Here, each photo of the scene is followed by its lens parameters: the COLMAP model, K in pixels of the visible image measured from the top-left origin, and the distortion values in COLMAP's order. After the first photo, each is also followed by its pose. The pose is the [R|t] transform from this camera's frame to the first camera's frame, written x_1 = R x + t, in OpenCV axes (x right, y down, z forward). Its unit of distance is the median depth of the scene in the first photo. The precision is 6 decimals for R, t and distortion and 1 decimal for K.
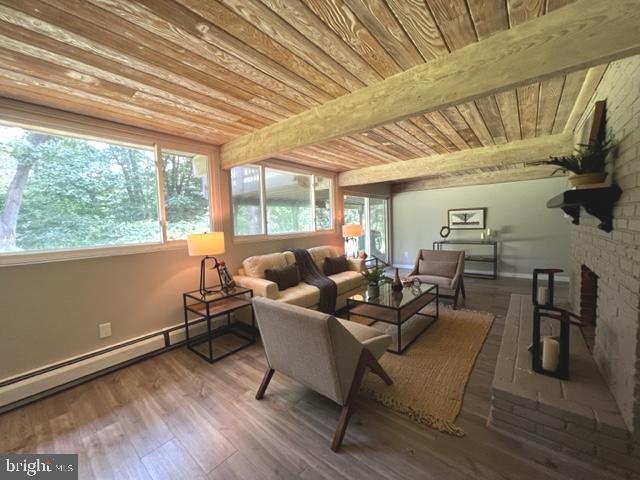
lens RADIAL K [[260.7, 0, 318.5], [0, 260.7, 237.4], [0, 0, 1]] dist [-0.000938, -0.000100]
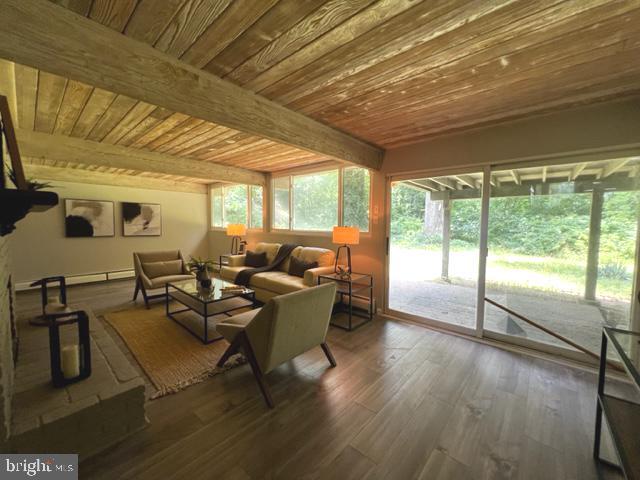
lens RADIAL K [[260.7, 0, 318.5], [0, 260.7, 237.4], [0, 0, 1]] dist [-0.000938, -0.000100]
pose [[-0.060286, 0.093993, -0.993746, 1.244064], [-0.068726, 0.992803, 0.098073, -0.124890], [0.995812, 0.074209, -0.053393, 1.412785]]
